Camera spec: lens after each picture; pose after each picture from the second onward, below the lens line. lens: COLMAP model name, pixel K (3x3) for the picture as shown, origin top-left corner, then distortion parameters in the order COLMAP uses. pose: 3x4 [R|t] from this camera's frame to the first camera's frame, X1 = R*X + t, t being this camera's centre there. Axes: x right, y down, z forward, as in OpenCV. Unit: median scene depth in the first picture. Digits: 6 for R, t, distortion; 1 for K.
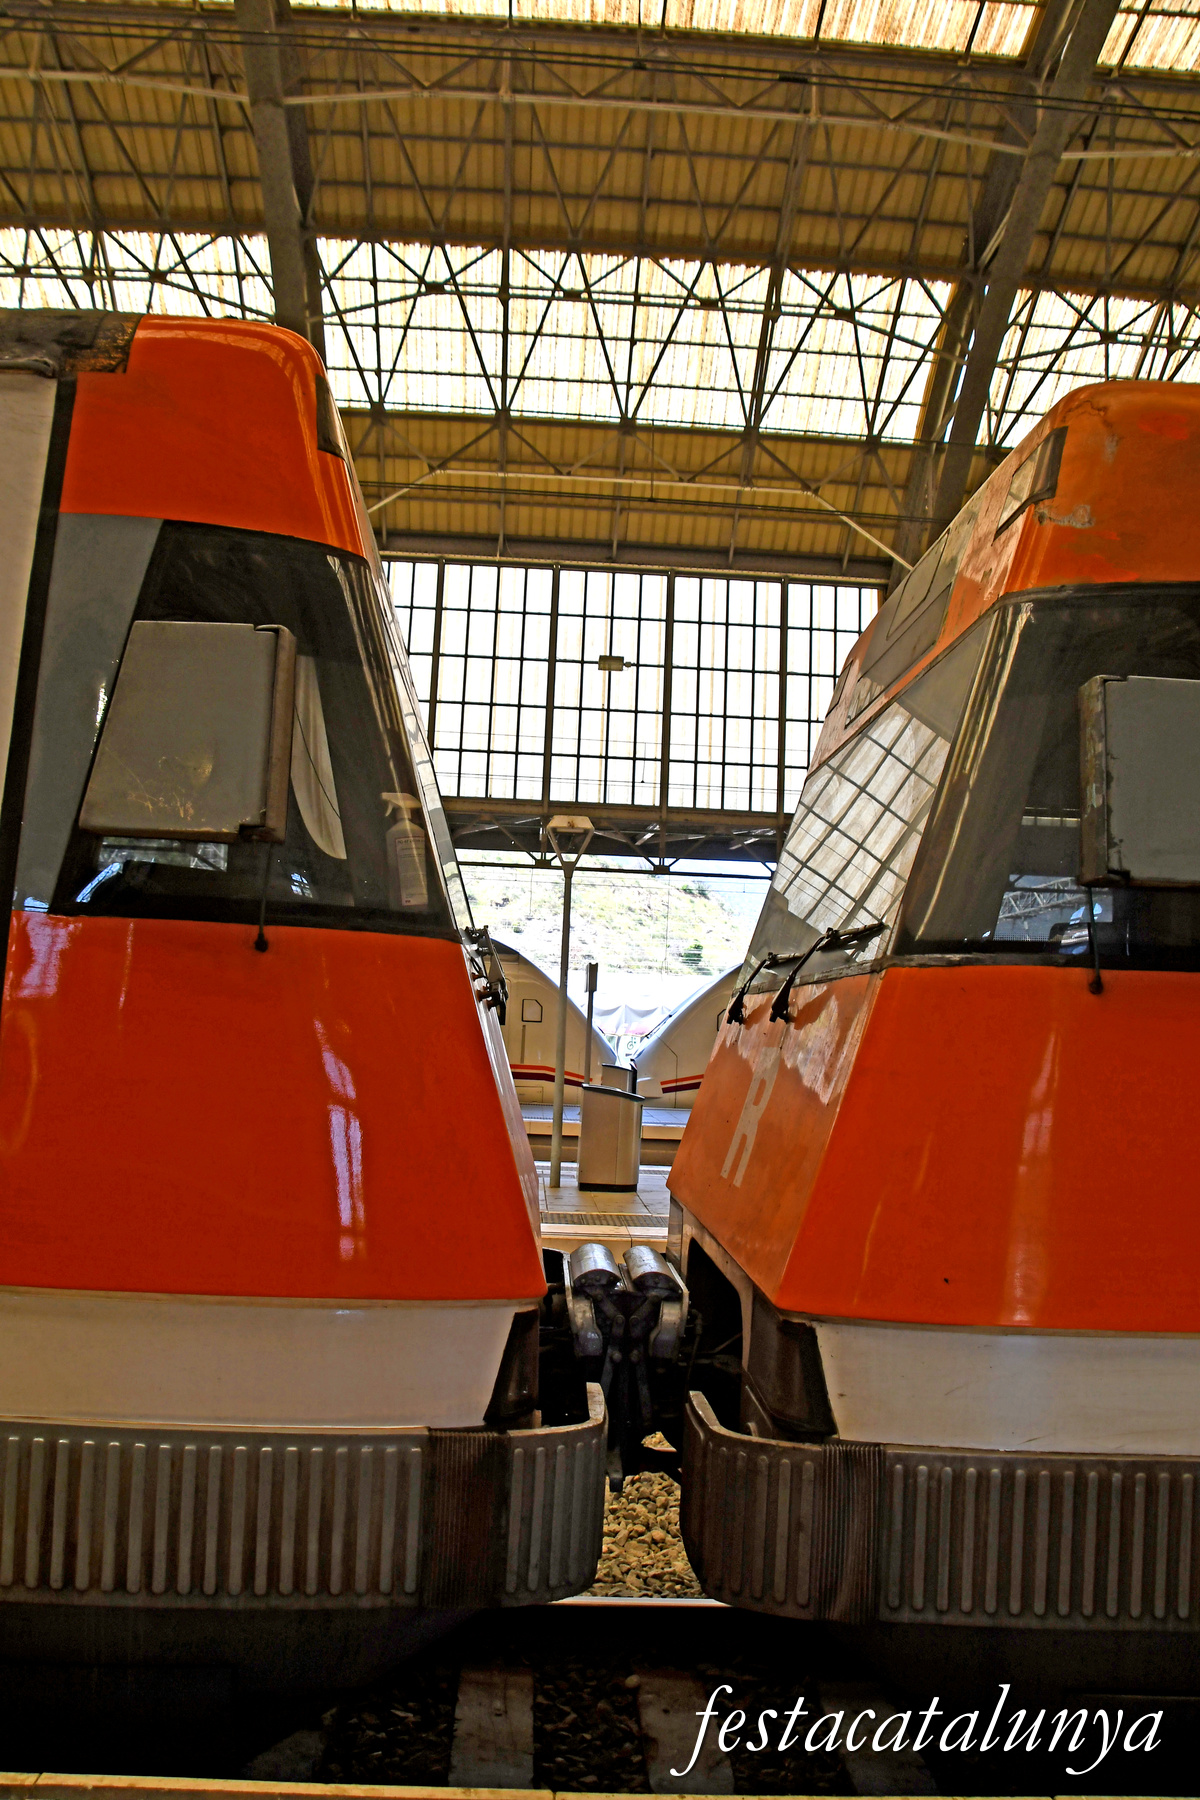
lens RADIAL K [[1408.3, 0, 600.0], [0, 1408.3, 900.0], [0, 0, 1]] dist [-0.147570, 0.087088]
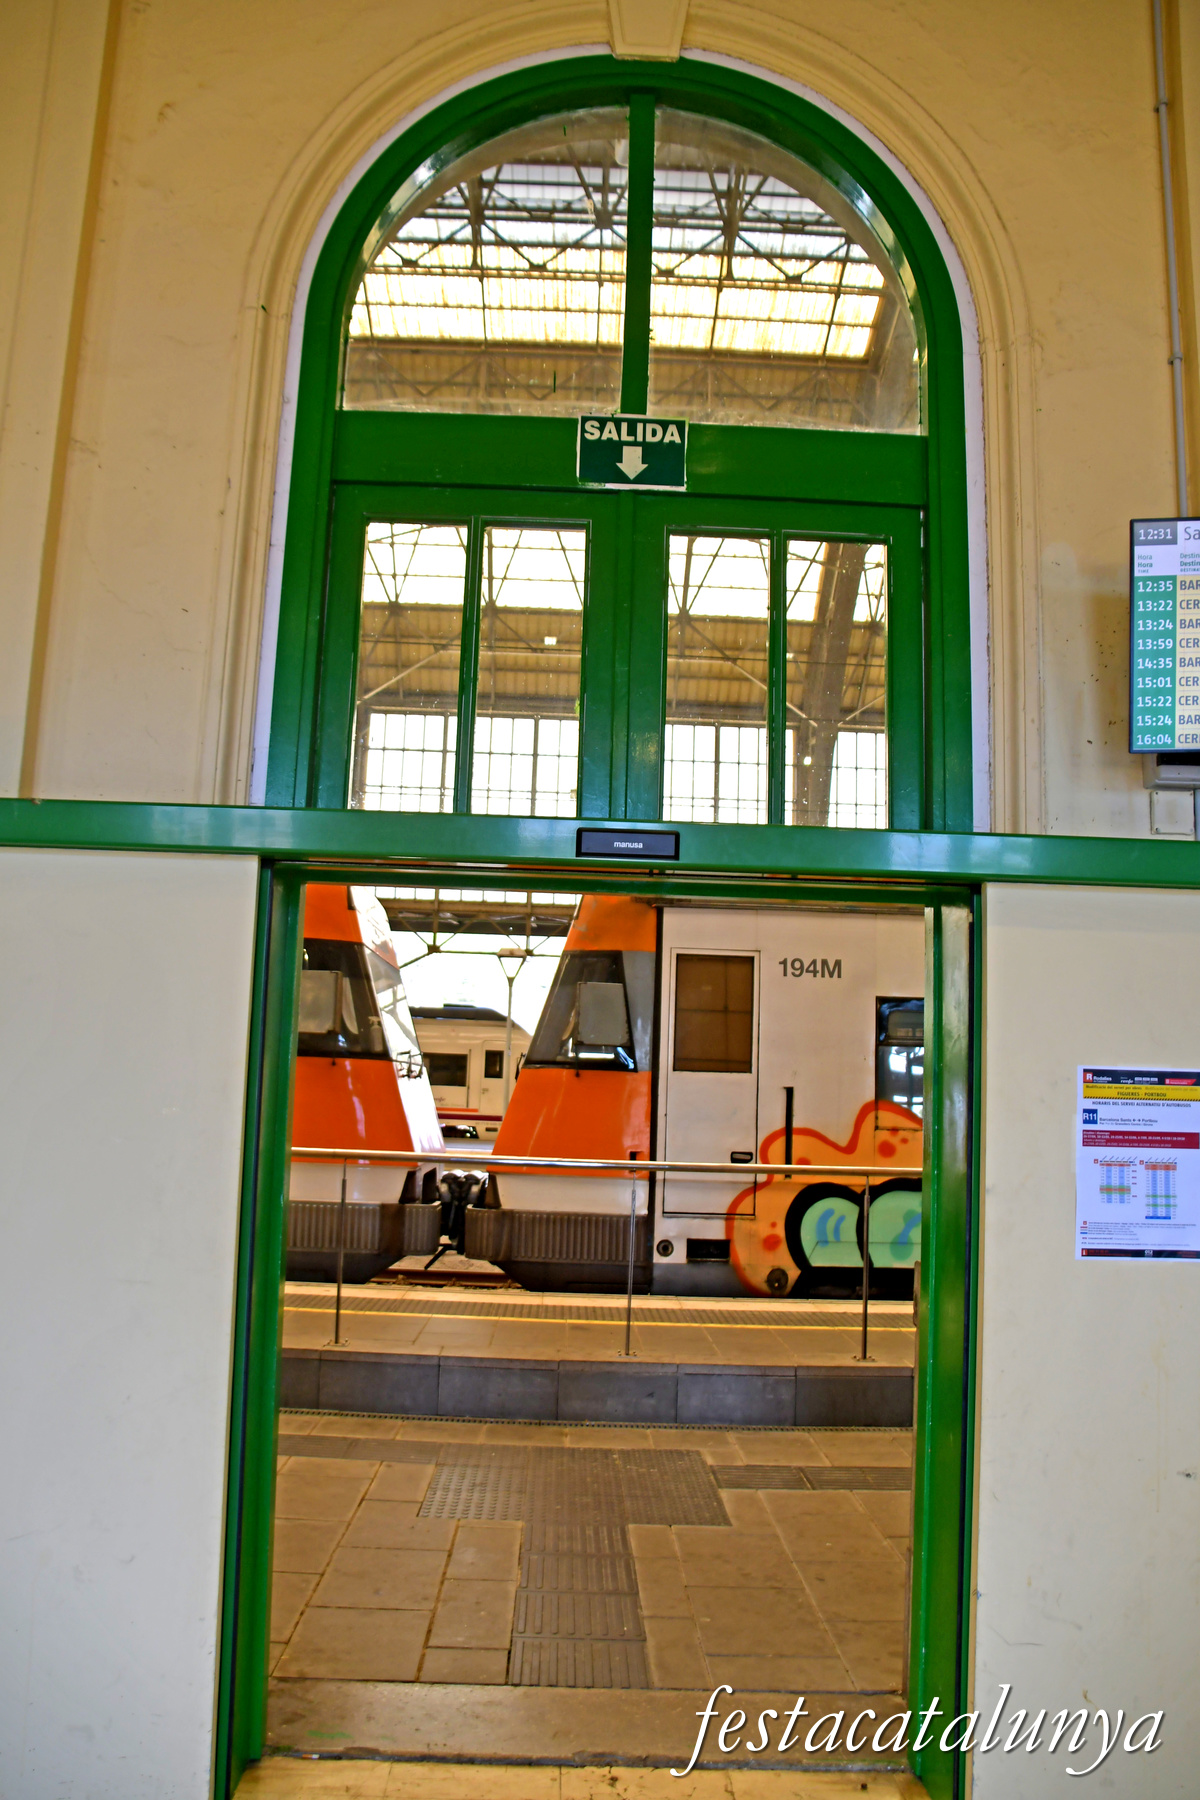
lens RADIAL K [[1408.3, 0, 600.0], [0, 1408.3, 900.0], [0, 0, 1]] dist [-0.147570, 0.087088]
pose [[0.999681, -0.009702, -0.023340, 0.075565], [0.008829, 0.999269, -0.037194, -0.035597], [0.023684, 0.036976, 0.999035, -0.371262]]
